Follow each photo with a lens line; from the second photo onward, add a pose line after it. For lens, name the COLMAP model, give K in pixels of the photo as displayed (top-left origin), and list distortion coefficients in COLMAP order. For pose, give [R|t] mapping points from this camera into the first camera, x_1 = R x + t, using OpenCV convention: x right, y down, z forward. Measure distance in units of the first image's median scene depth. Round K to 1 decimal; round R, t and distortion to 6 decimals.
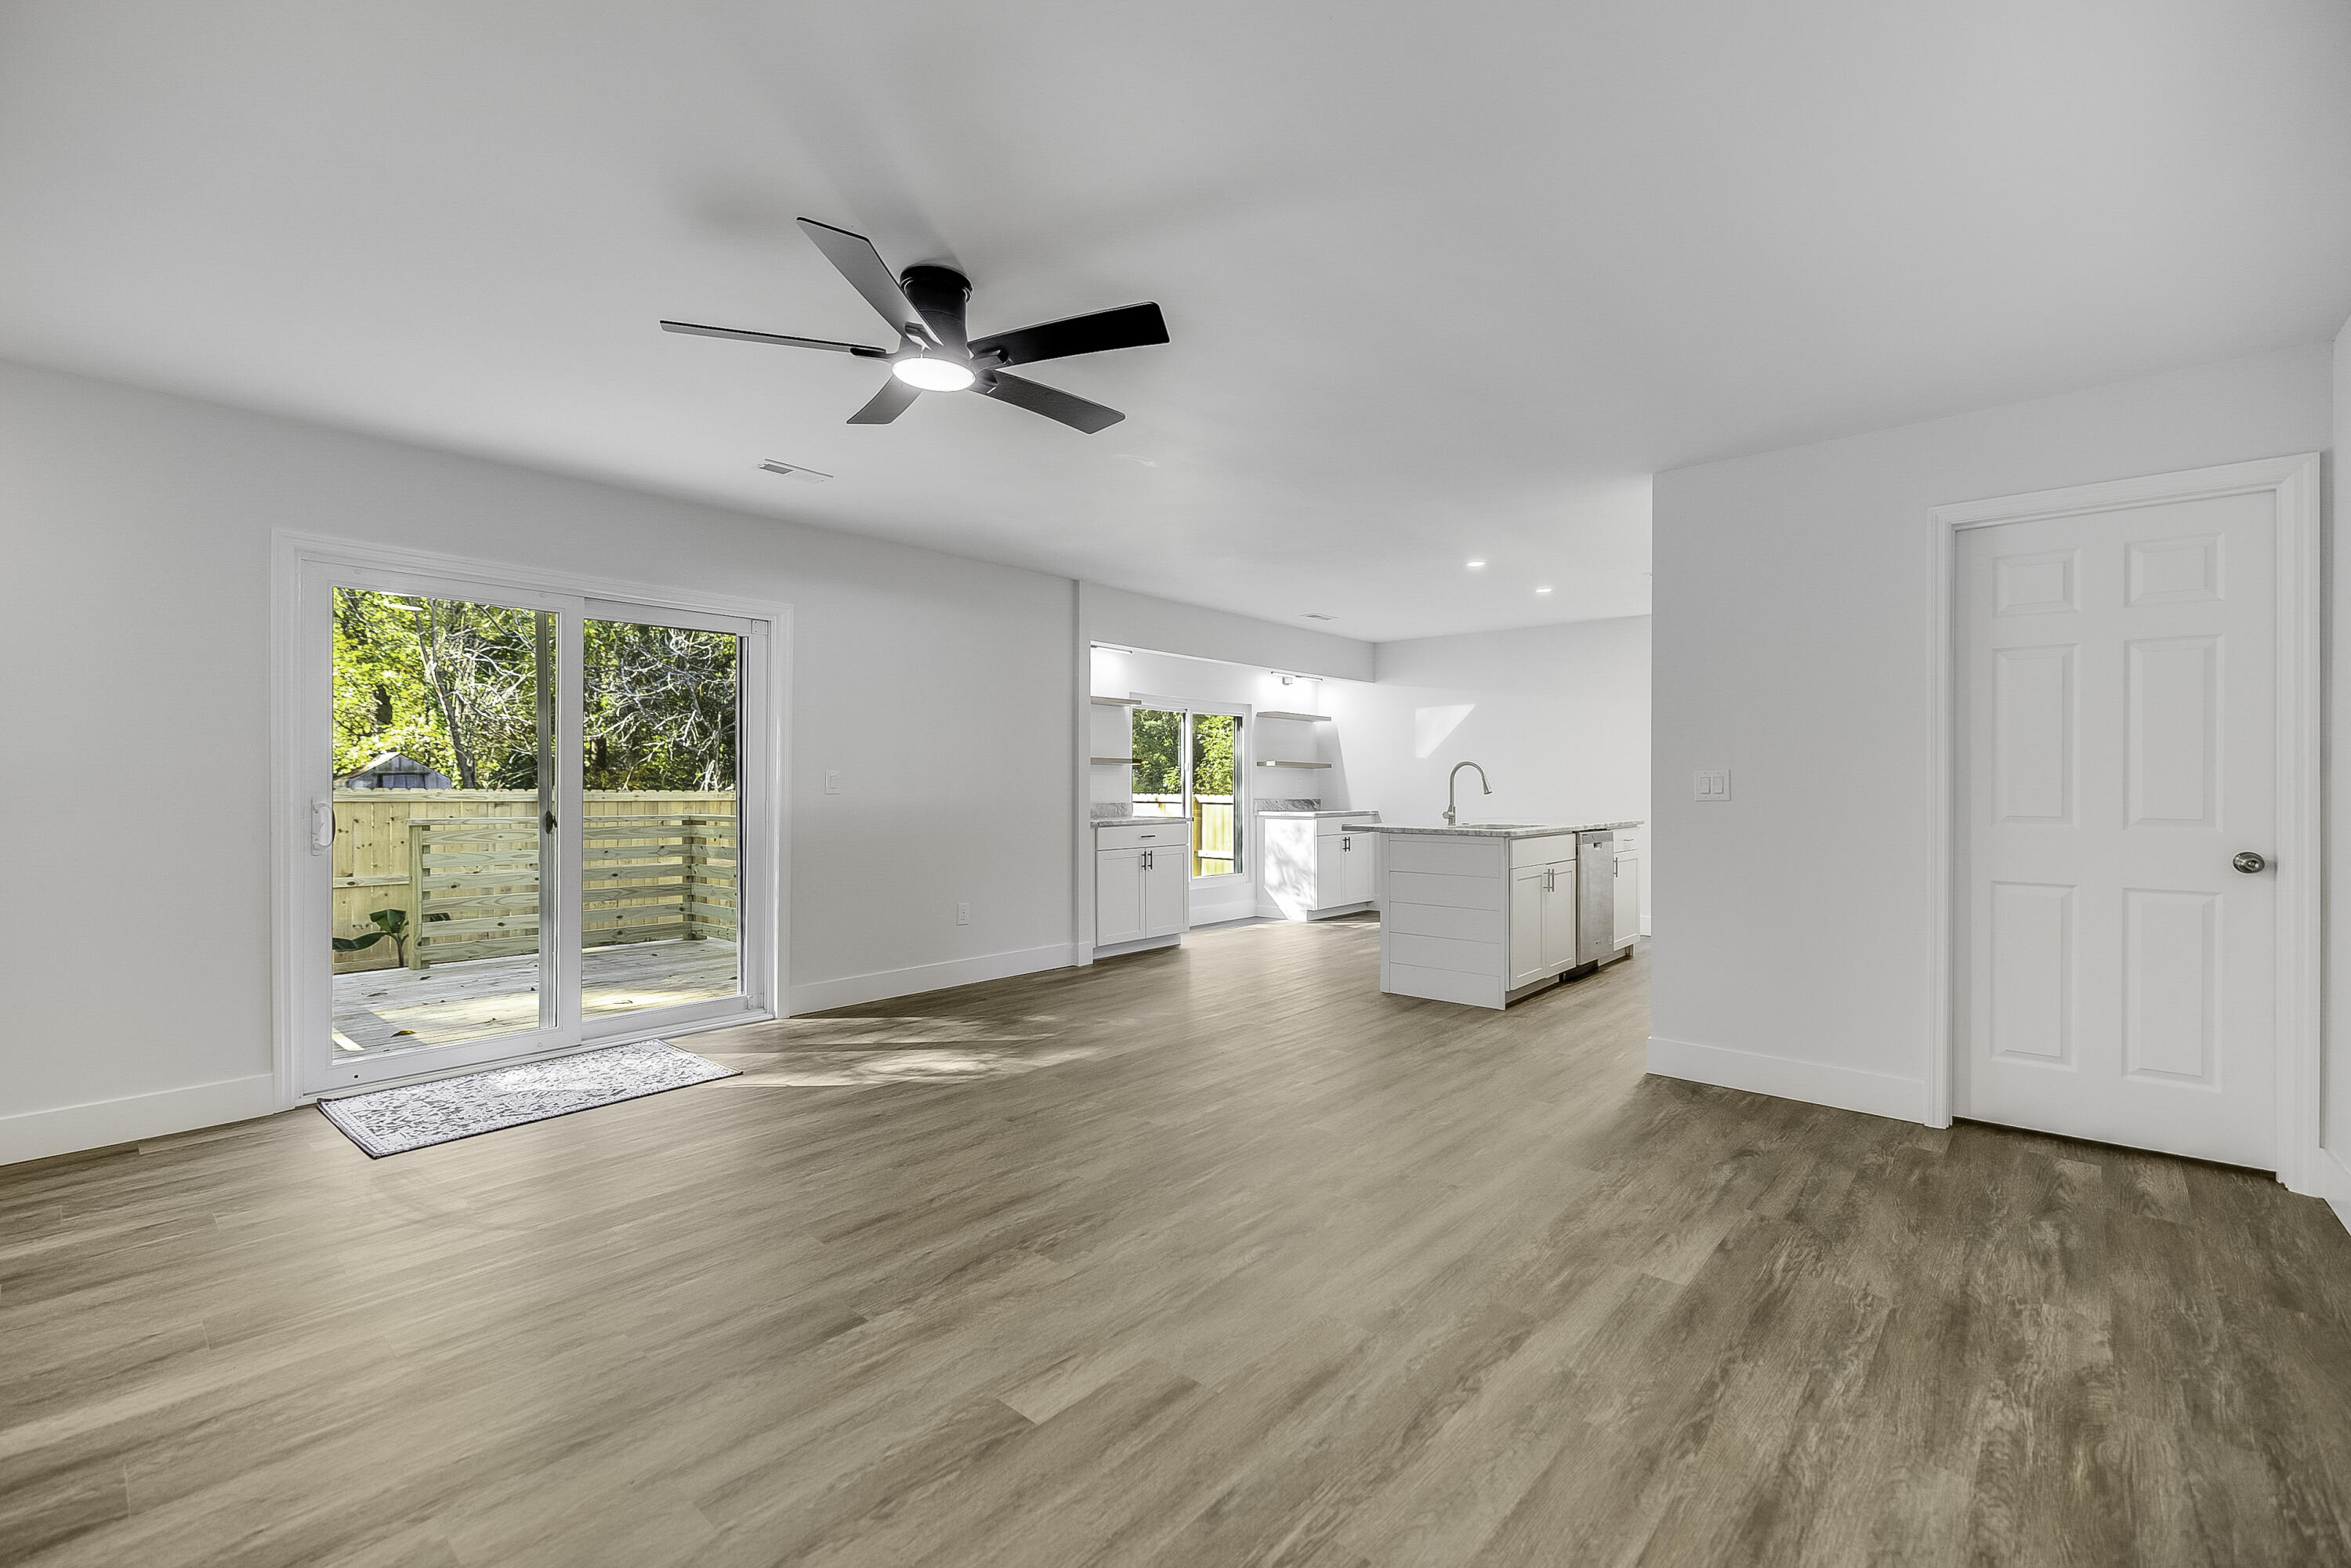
lens RADIAL K [[1015.4, 0, 1175.5], [0, 1015.4, 784.0], [0, 0, 1]] dist [0.000862, -0.000618]
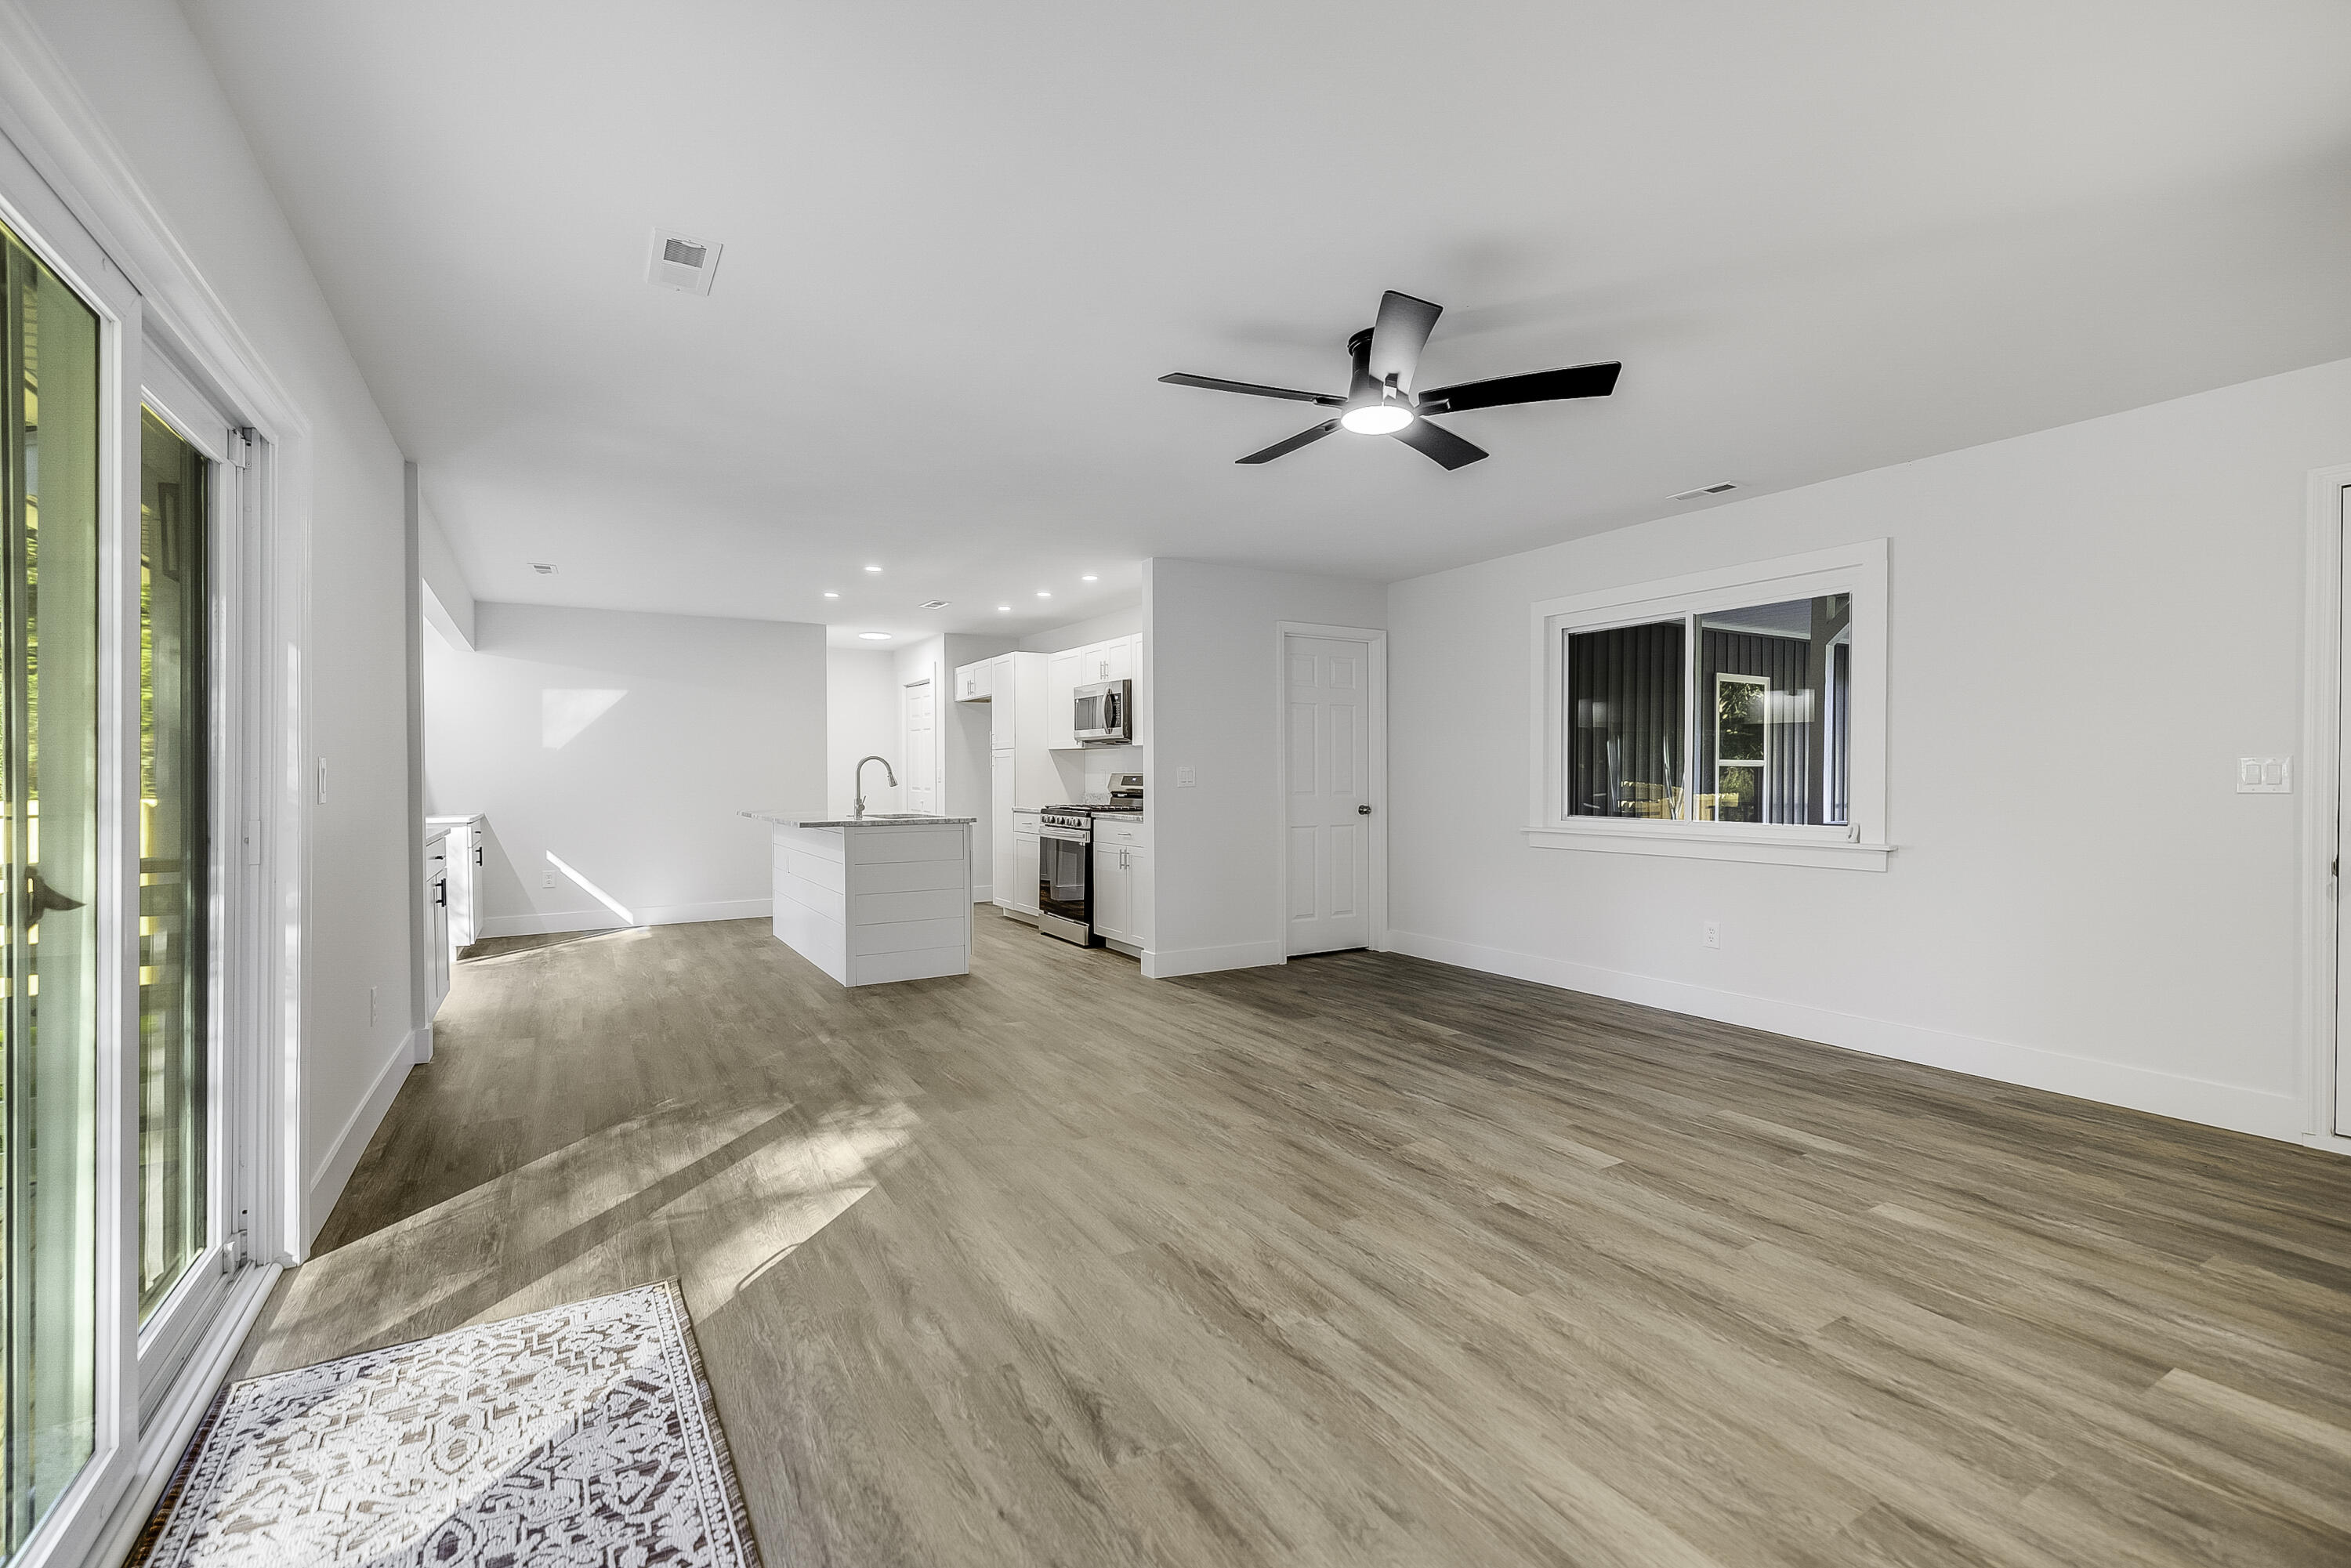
lens RADIAL K [[1015.4, 0, 1175.5], [0, 1015.4, 784.0], [0, 0, 1]] dist [0.000862, -0.000618]
pose [[0.301688, -0.012267, 0.953328, -1.529261], [0.004009, 0.999925, 0.011598, -0.007632], [-0.953398, 0.000323, 0.301714, 0.947926]]
